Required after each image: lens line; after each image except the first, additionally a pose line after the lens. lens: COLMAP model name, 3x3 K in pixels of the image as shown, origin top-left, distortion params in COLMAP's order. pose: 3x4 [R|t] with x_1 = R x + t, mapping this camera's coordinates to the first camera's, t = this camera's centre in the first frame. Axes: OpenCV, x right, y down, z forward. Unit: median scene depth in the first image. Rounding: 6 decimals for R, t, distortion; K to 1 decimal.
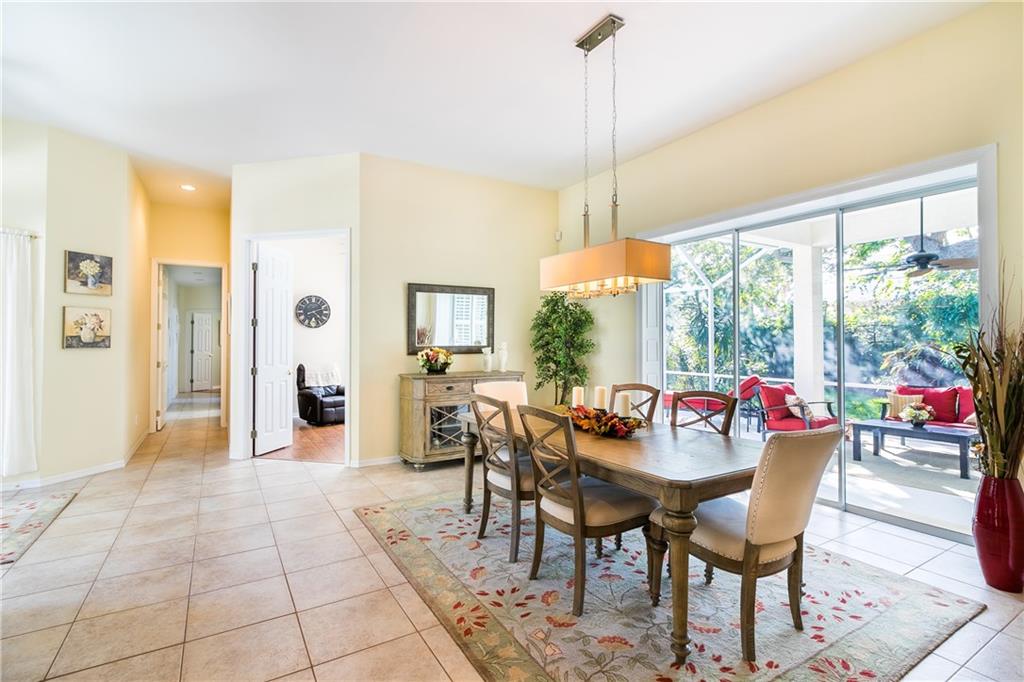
lens RADIAL K [[474.9, 0, 503.6], [0, 474.9, 330.8], [0, 0, 1]] dist [0.002943, 0.000765]
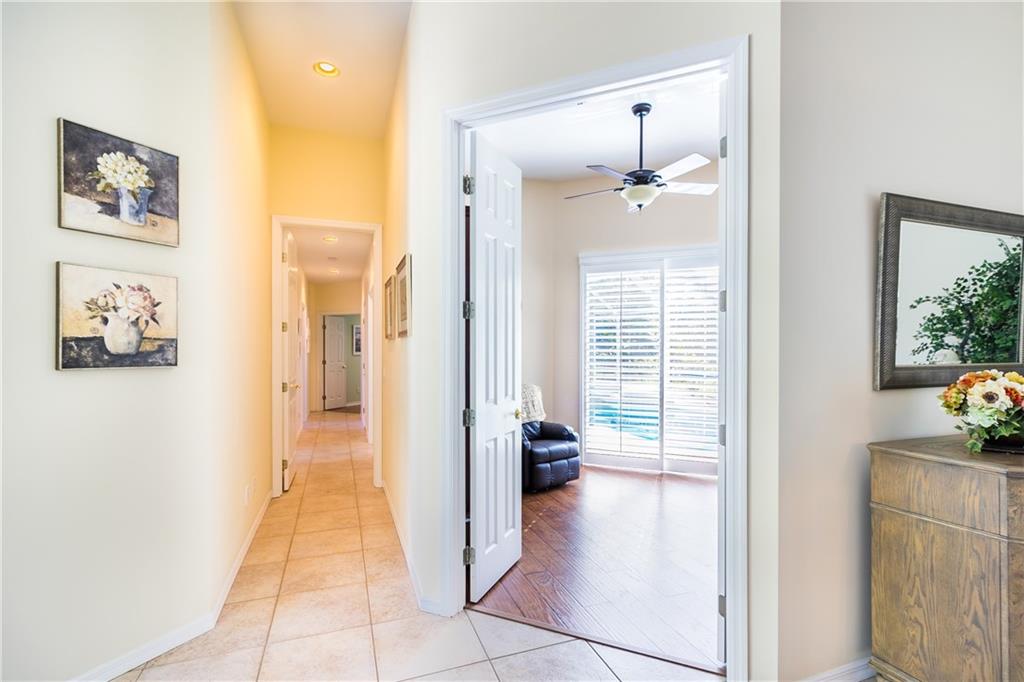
lens RADIAL K [[474.9, 0, 517.0], [0, 474.9, 348.6], [0, 0, 1]] dist [0.002943, 0.000765]
pose [[0.983376, 0.002241, -0.181568, -0.447271], [0.001290, 0.999812, 0.019329, 0.012002], [0.181577, -0.019242, 0.983188, 0.636170]]
